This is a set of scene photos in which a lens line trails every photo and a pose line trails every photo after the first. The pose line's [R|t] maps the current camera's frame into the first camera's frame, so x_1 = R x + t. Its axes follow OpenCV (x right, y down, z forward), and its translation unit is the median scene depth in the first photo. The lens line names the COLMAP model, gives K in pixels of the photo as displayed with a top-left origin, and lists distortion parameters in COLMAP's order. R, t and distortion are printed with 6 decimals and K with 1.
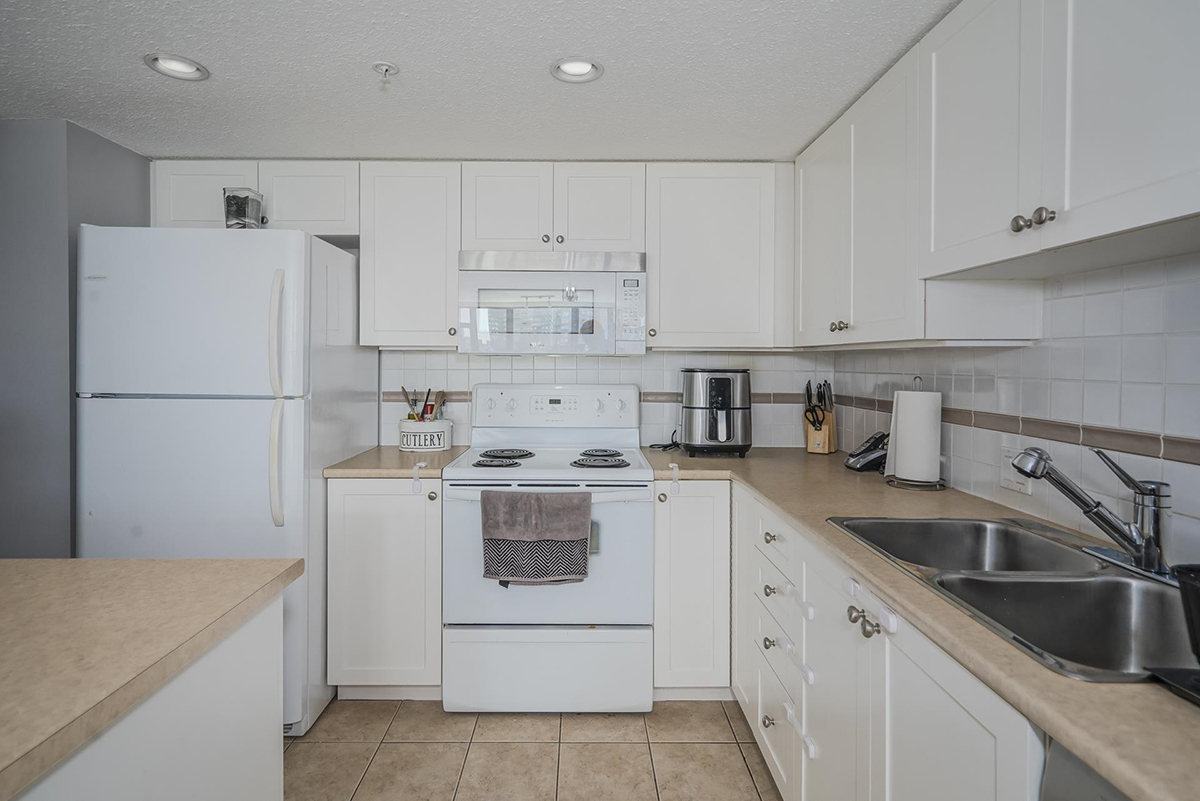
lens RADIAL K [[617.2, 0, 581.4], [0, 617.2, 364.8], [0, 0, 1]] dist [0.004511, 0.000706]
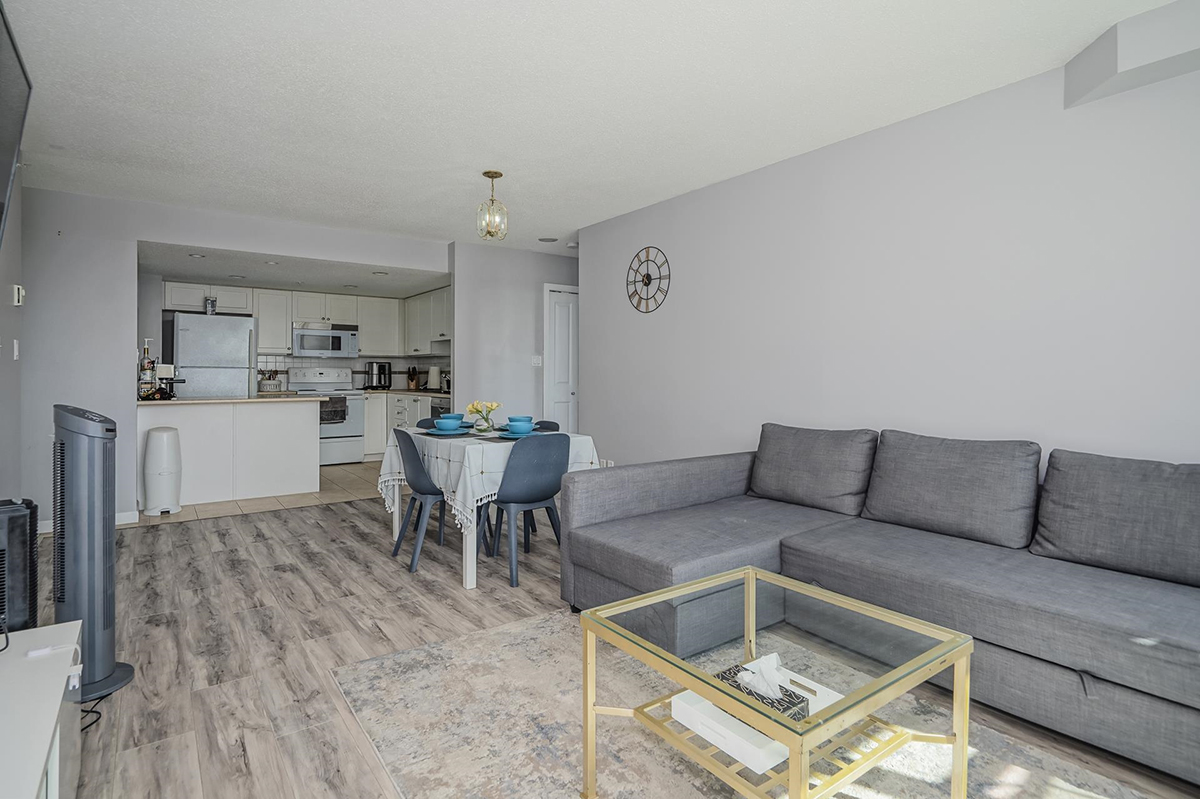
lens RADIAL K [[612.6, 0, 602.6], [0, 612.6, 371.0], [0, 0, 1]] dist [0.003972, 0.001107]
pose [[0.803057, 0.000492, 0.595902, -0.855067], [0.006406, 0.999935, -0.009458, 0.102746], [-0.595868, 0.011412, 0.803001, -2.548753]]
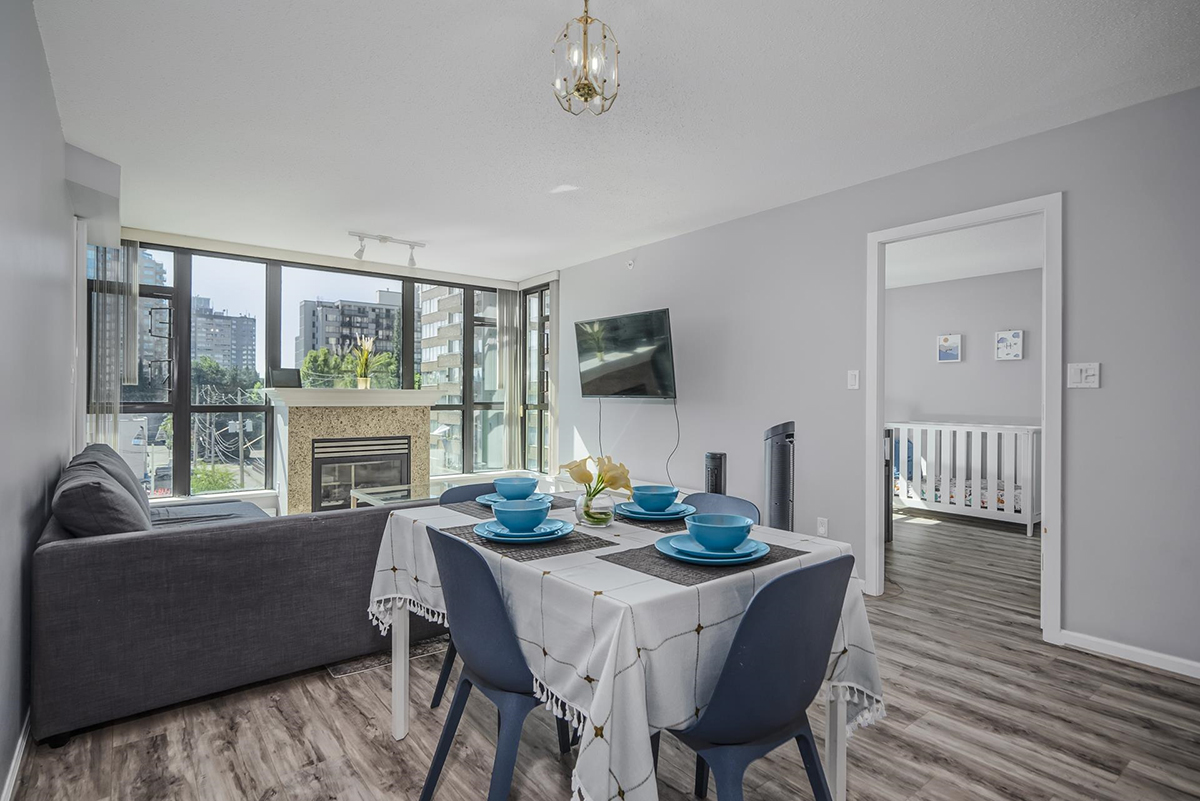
lens RADIAL K [[608.5, 0, 598.5], [0, 608.5, 397.4], [0, 0, 1]] dist [0.006521, 0.000781]
pose [[-0.786501, -0.007995, -0.617537, 0.420733], [-0.012985, 0.999909, 0.003591, 0.083063], [0.617453, 0.010843, -0.786533, -0.297144]]
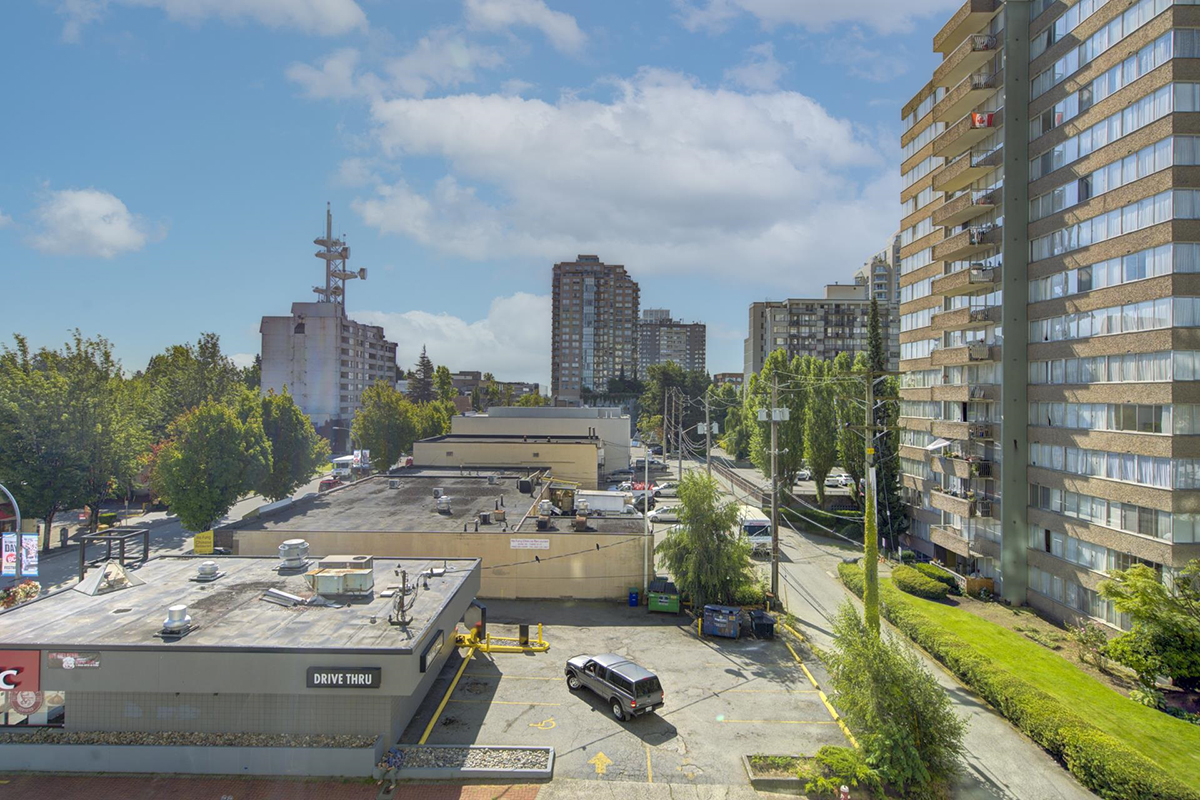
lens RADIAL K [[624.9, 0, 601.9], [0, 624.9, 386.1], [0, 0, 1]] dist [0.005100, -0.001745]
pose [[-0.999863, -0.015890, 0.004534, 0.910784], [-0.015914, 0.999859, -0.005353, -0.011116], [-0.004448, -0.005425, -0.999975, -3.387352]]
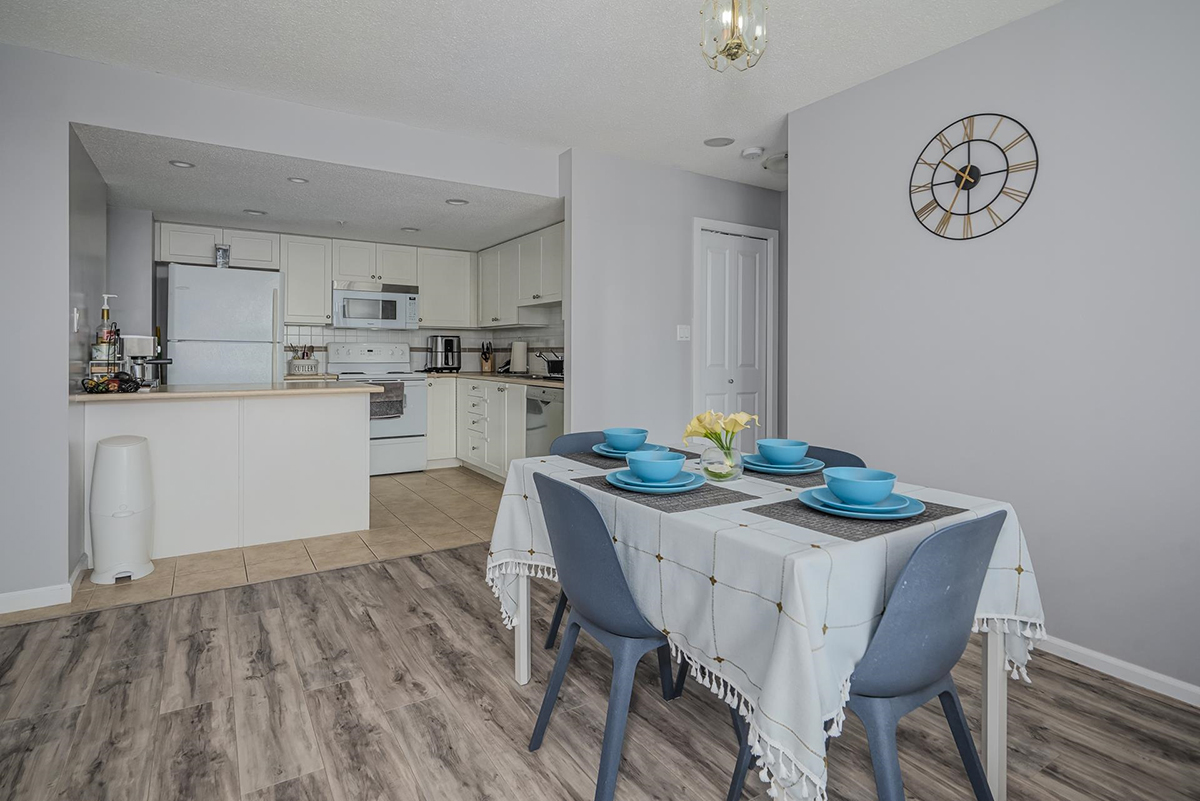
lens RADIAL K [[622.0, 0, 603.2], [0, 622.0, 354.8], [0, 0, 1]] dist [0.004256, 0.000233]
pose [[0.841063, -0.001094, 0.540936, -0.659747], [0.001918, 0.999998, -0.000959, 0.095668], [-0.540933, 0.001844, 0.841063, -1.551425]]
